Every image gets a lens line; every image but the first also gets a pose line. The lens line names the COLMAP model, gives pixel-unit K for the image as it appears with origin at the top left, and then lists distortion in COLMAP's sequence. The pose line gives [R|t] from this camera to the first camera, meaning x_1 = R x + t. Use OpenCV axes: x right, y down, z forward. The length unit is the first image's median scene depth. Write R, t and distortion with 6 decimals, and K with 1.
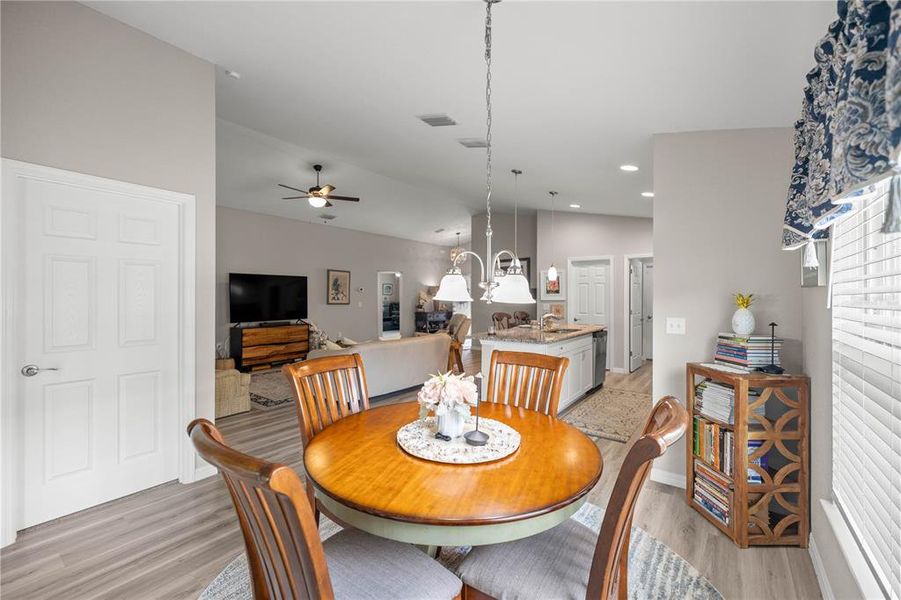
lens RADIAL K [[379.2, 0, 446.6], [0, 379.2, 295.3], [0, 0, 1]] dist [0.001031, 0.000729]
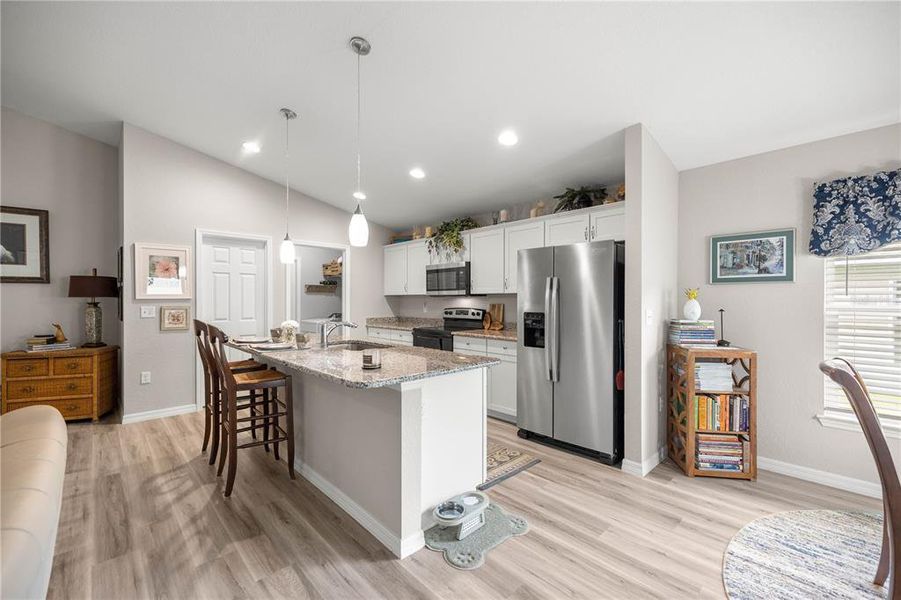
lens RADIAL K [[379.2, 0, 447.7], [0, 379.2, 301.6], [0, 0, 1]] dist [0.001031, 0.000729]
pose [[0.178058, -0.002422, 0.984017, -0.184588], [-0.004419, 0.999985, 0.003261, 0.012438], [-0.984010, -0.004929, 0.178044, 0.479879]]
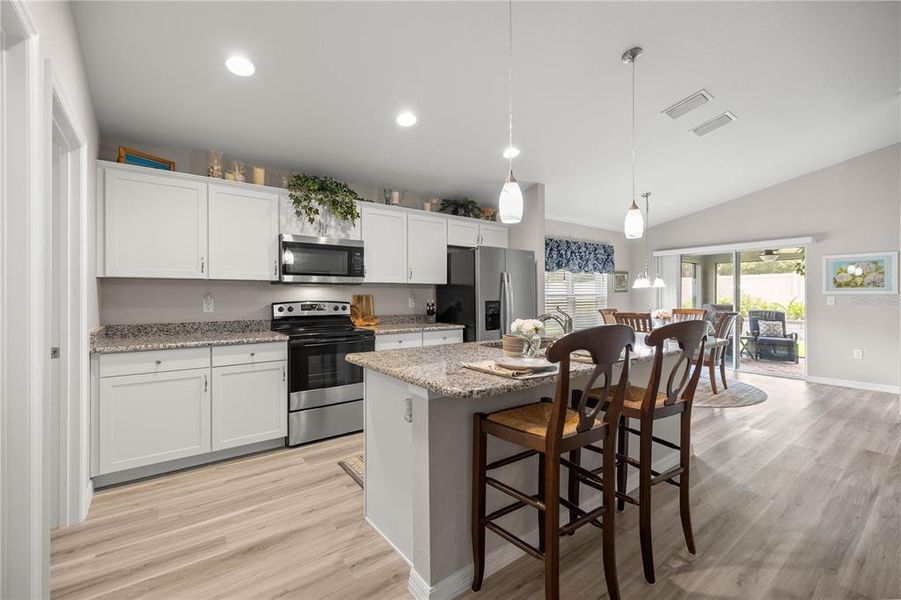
lens RADIAL K [[379.2, 0, 453.8], [0, 379.2, 297.1], [0, 0, 1]] dist [0.001031, 0.000729]
pose [[-0.958435, -0.002756, 0.285298, 0.163525], [-0.000789, 0.999975, 0.007009, 0.017236], [-0.285310, 0.006493, -0.958413, 0.974679]]
